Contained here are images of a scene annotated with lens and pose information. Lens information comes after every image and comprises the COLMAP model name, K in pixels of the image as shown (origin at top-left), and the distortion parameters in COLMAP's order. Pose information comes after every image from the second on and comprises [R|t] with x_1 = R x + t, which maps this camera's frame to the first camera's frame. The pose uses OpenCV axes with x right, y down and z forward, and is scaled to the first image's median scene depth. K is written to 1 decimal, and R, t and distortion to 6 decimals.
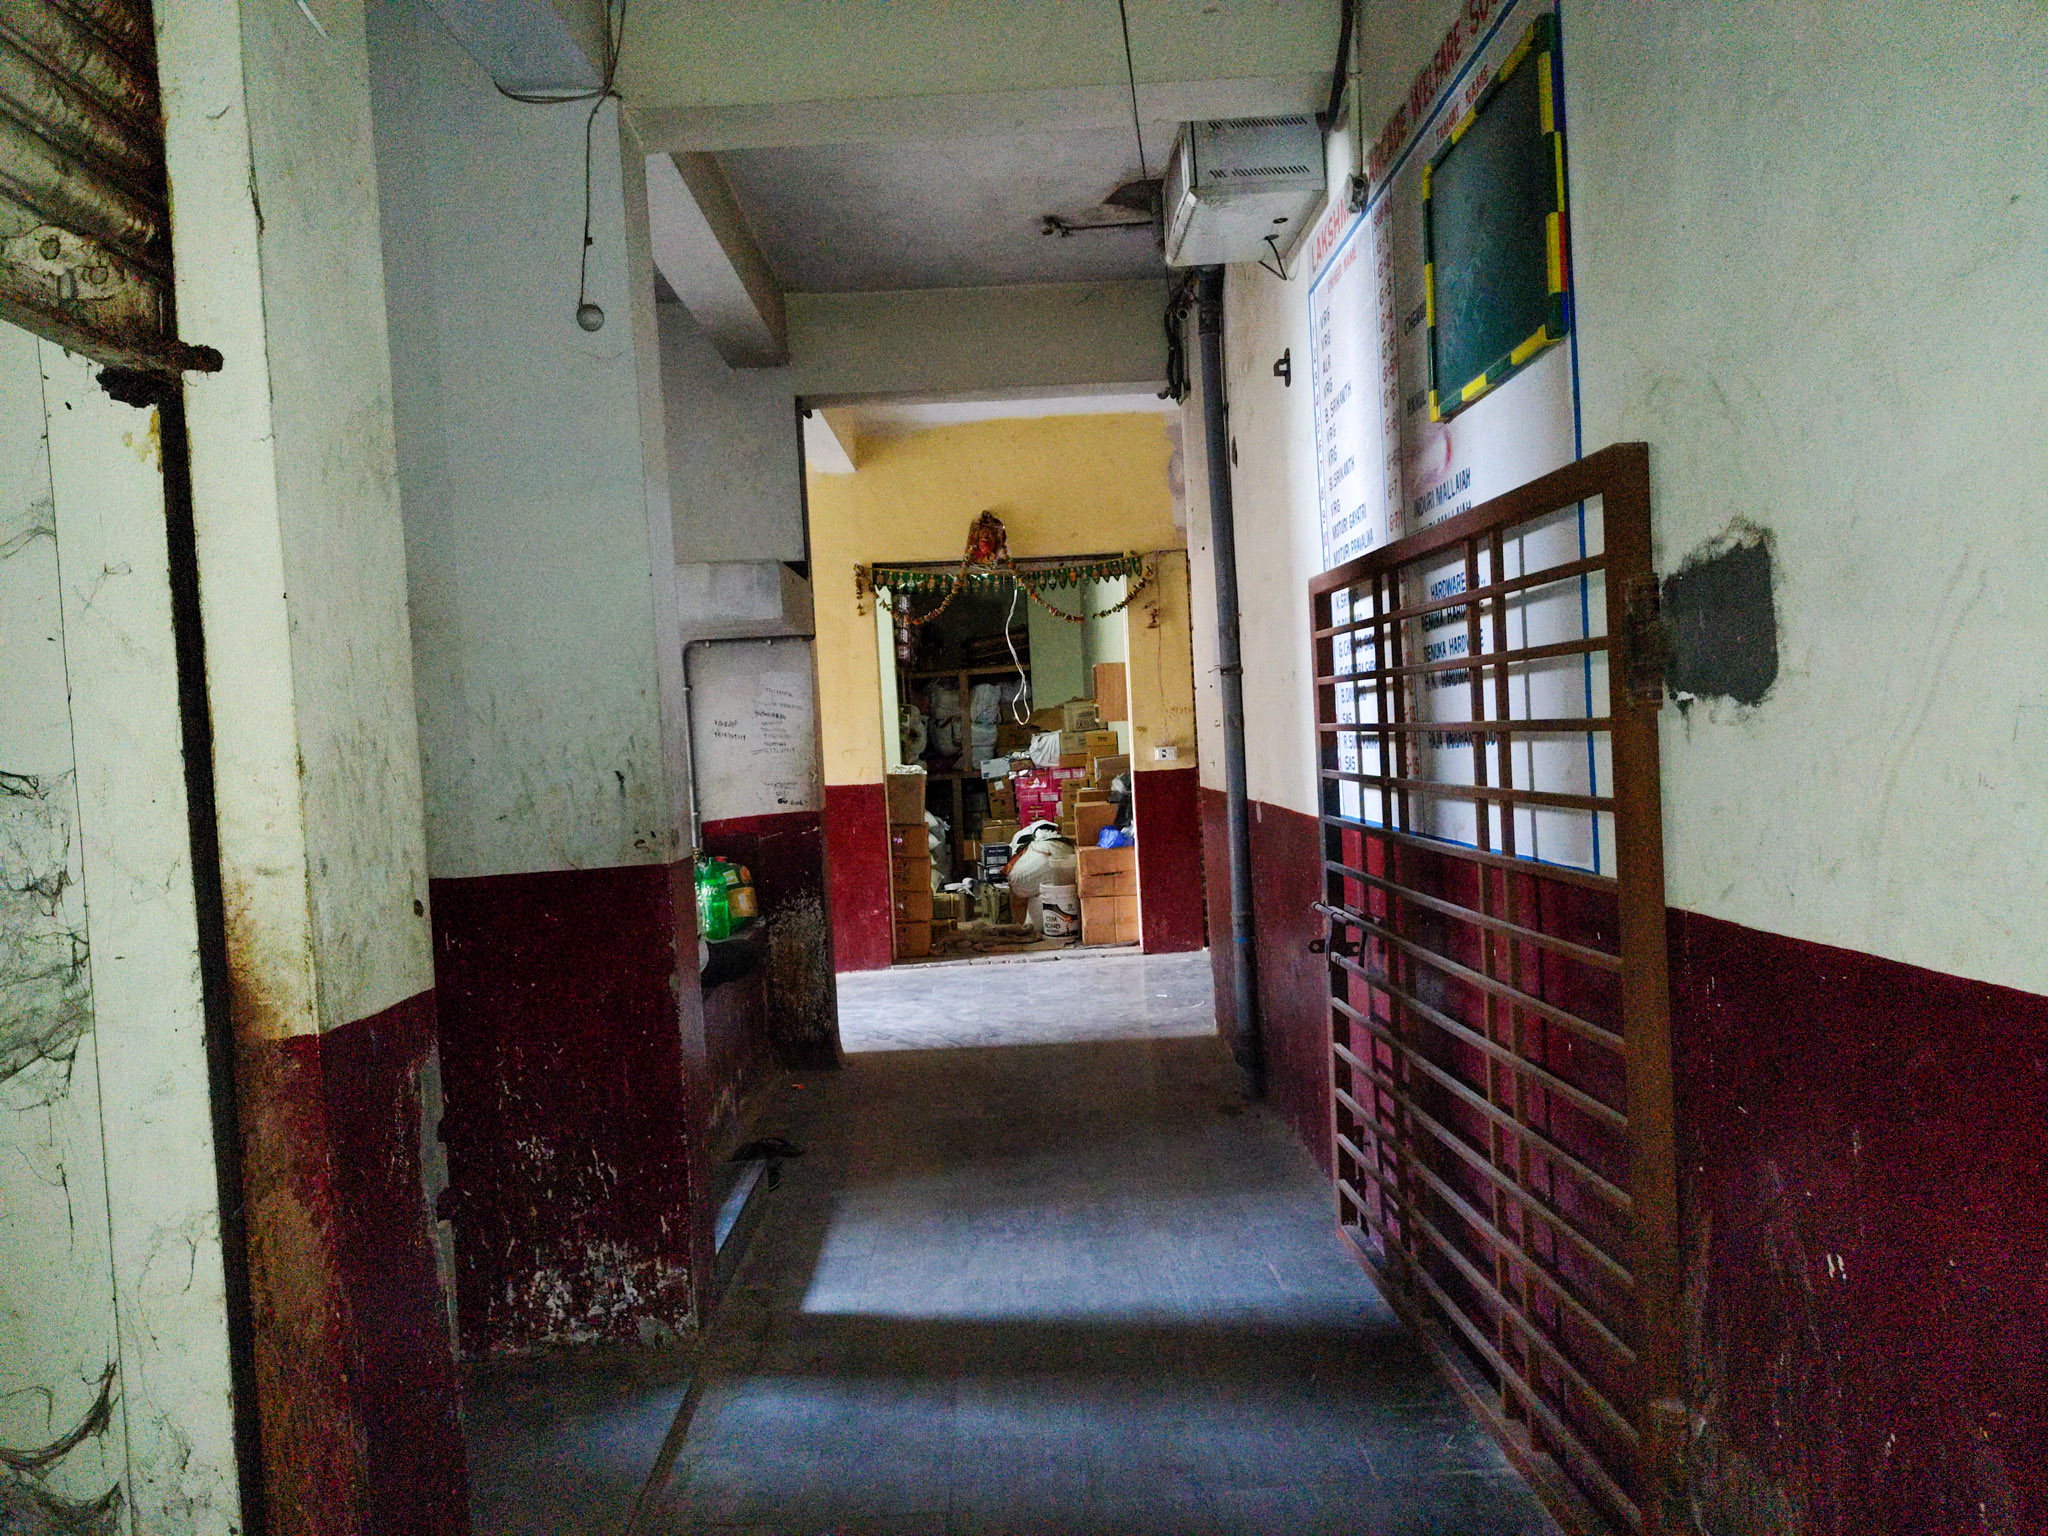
lens RADIAL K [[1395.1, 0, 1035.7], [0, 1395.1, 765.4], [0, 0, 1]] dist [0.025768, -0.026485]
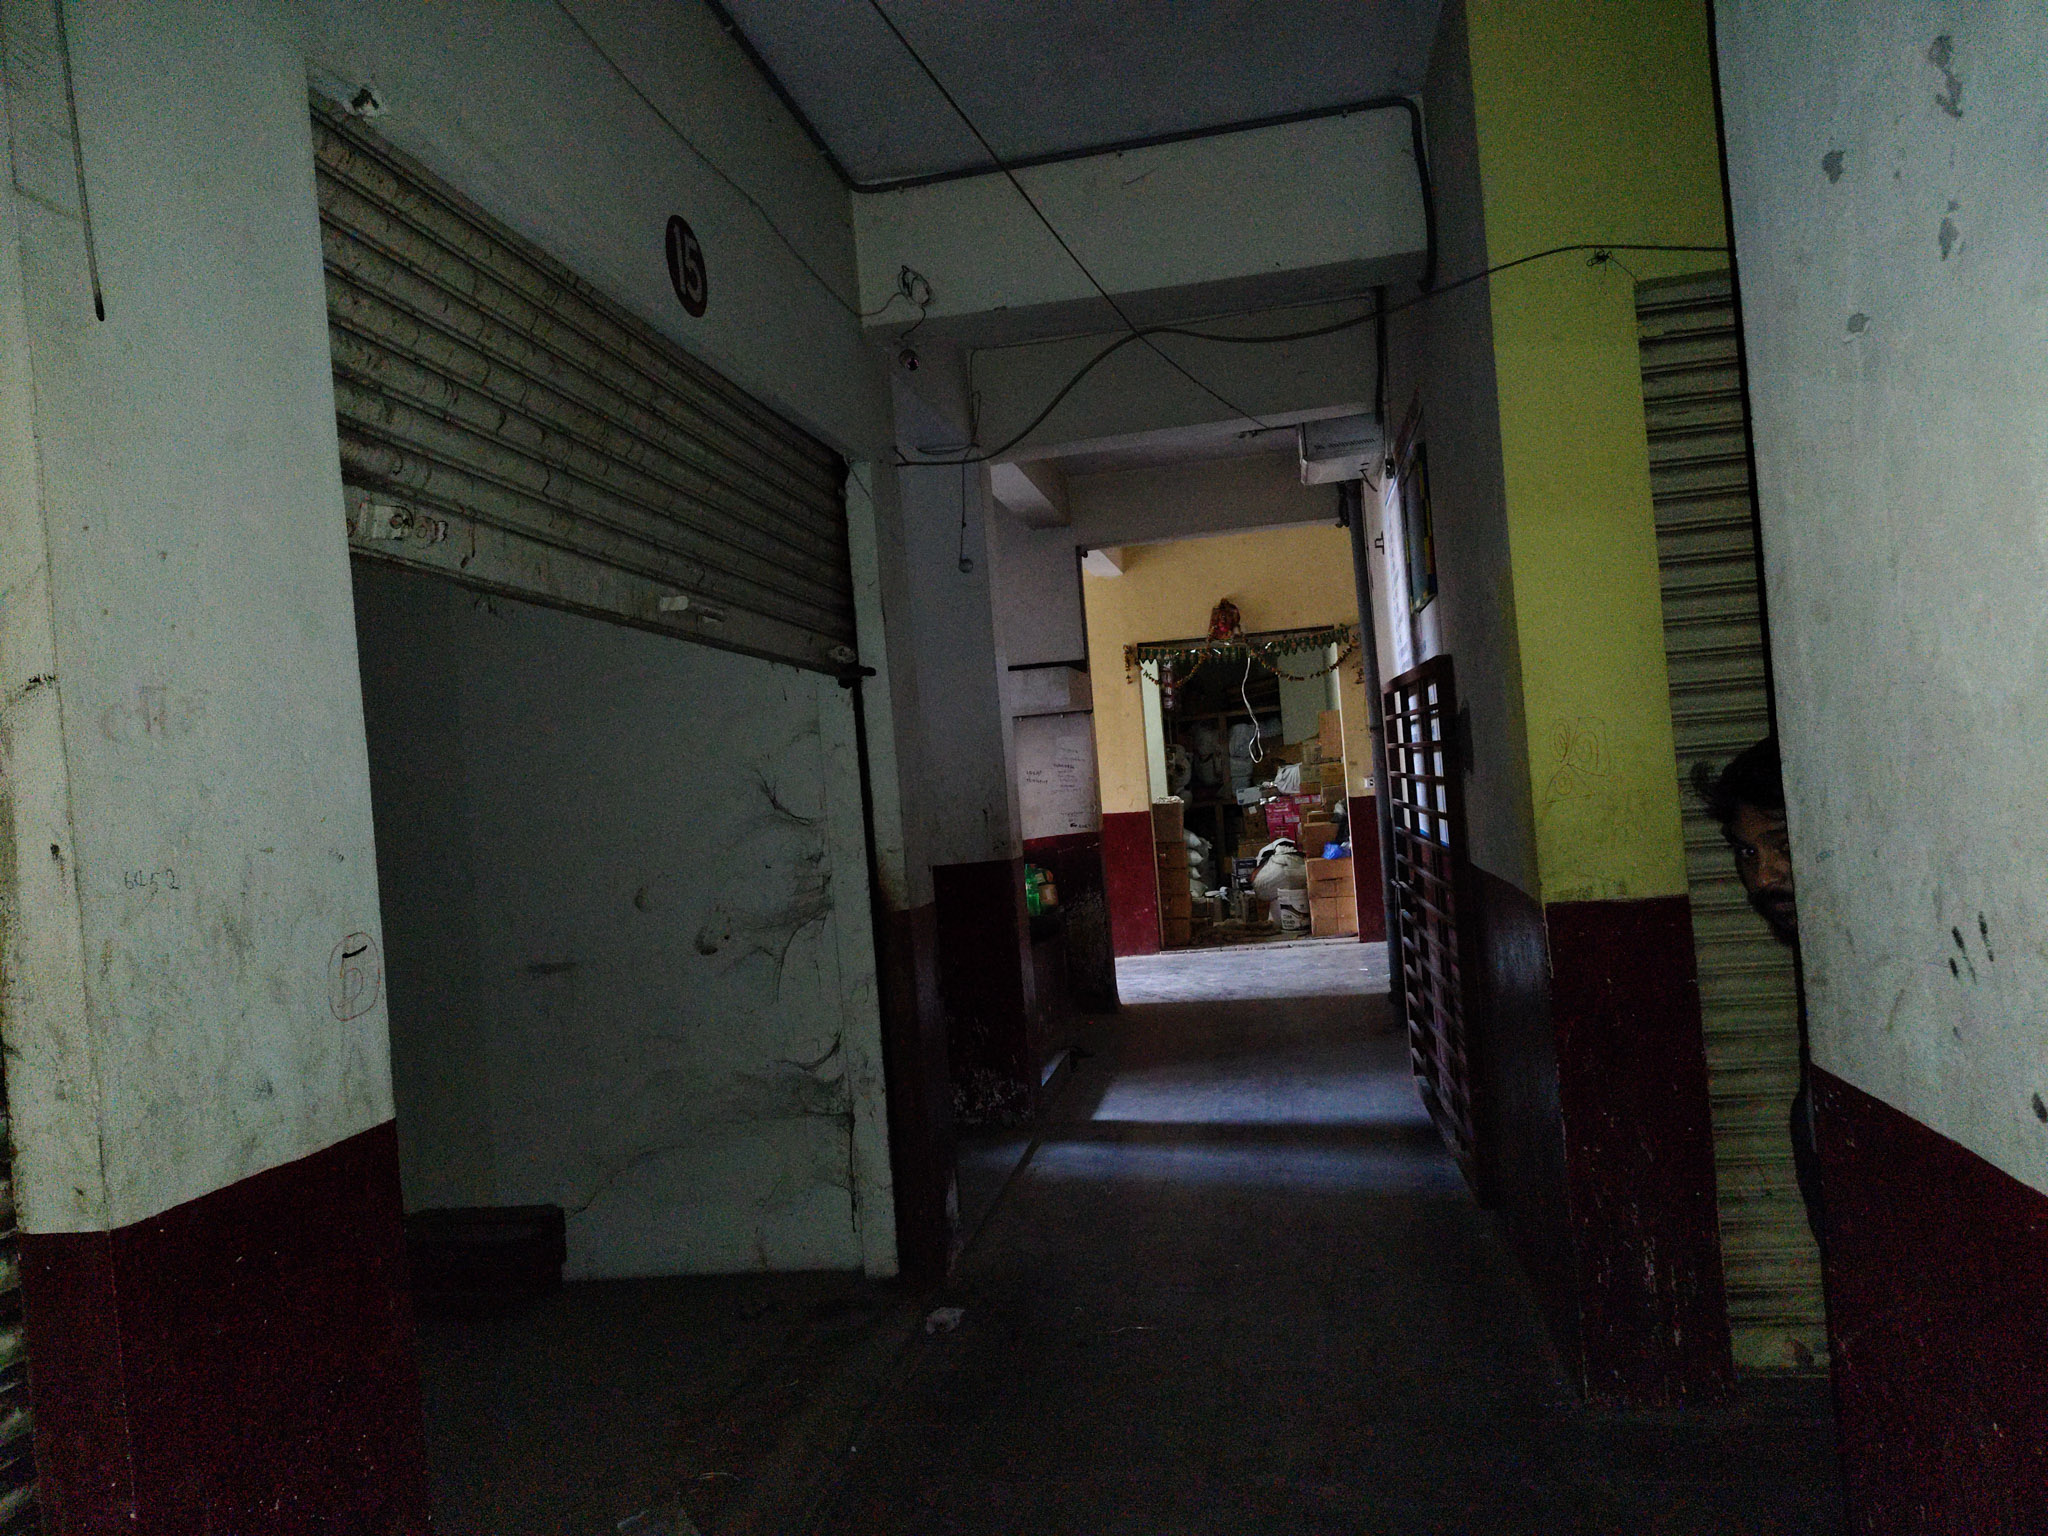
lens RADIAL K [[1395.1, 0, 1024.9], [0, 1395.1, 774.8], [0, 0, 1]] dist [0.025768, -0.026485]
pose [[0.976756, -0.025788, -0.212796, 0.063418], [0.023416, 0.999632, -0.013660, -0.006654], [0.213070, 0.008360, 0.977001, -0.342821]]
